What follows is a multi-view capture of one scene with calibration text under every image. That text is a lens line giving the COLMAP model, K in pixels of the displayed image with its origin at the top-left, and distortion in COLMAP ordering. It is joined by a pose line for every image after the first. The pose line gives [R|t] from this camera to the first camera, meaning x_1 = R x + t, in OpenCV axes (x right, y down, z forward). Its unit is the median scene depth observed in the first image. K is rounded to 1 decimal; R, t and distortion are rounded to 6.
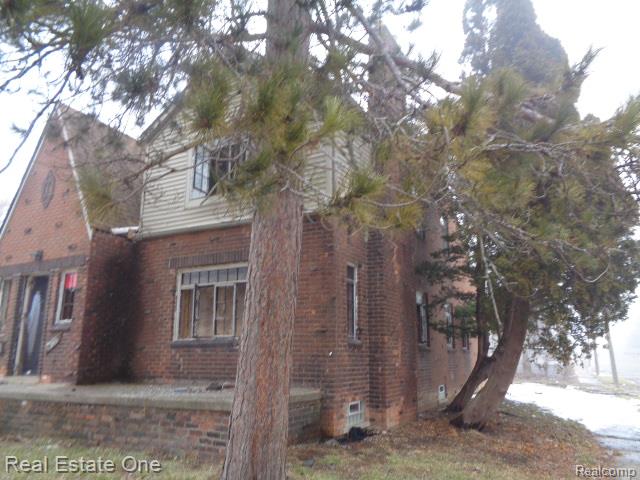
lens RADIAL K [[477.6, 0, 320.2], [0, 477.6, 240.8], [0, 0, 1]] dist [0.006720, 0.007557]
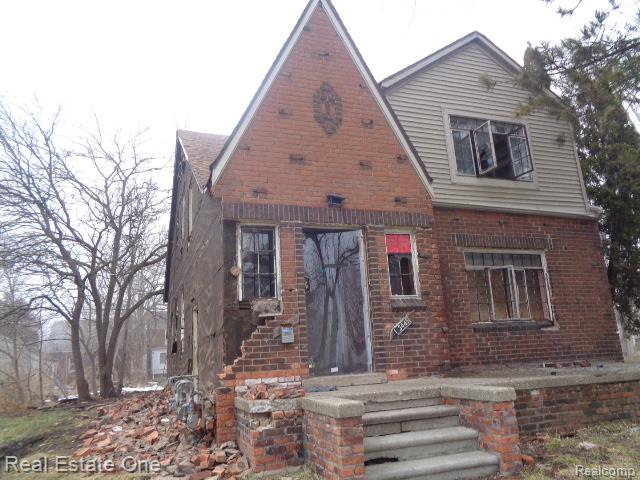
lens RADIAL K [[477.6, 0, 317.1], [0, 477.6, 240.0], [0, 0, 1]] dist [0.006720, 0.007557]
pose [[0.668913, 0.142399, 0.729574, -1.229204], [-0.122541, 0.989176, -0.080716, 0.163474], [-0.733170, -0.035411, 0.679122, 0.614156]]
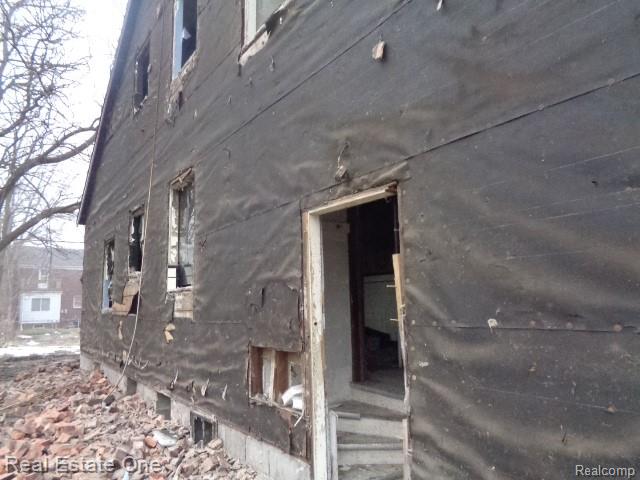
lens RADIAL K [[477.6, 0, 319.2], [0, 477.6, 241.2], [0, 0, 1]] dist [0.006720, 0.007557]
pose [[0.464909, 0.109186, 0.878600, -0.915250], [-0.194147, 0.980785, -0.019152, 0.297715], [-0.863809, -0.161674, 0.477174, 1.383348]]
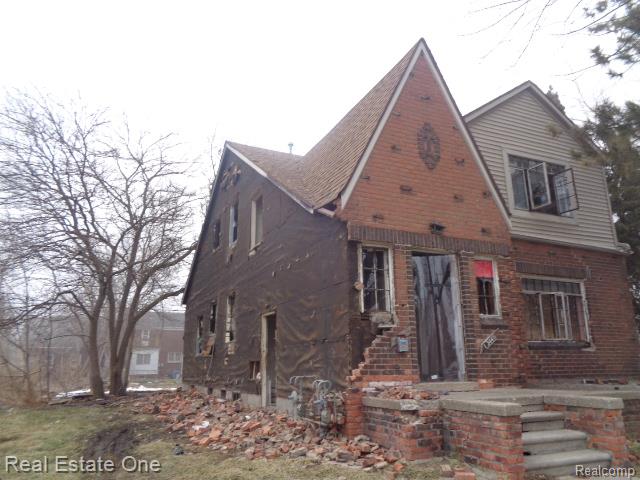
lens RADIAL K [[477.6, 0, 318.0], [0, 477.6, 239.7], [0, 0, 1]] dist [0.006720, 0.007557]
pose [[0.604666, 0.196135, 0.771952, -1.463211], [-0.178530, 0.977920, -0.108625, 0.189579], [-0.776213, -0.072135, 0.626331, 0.734690]]
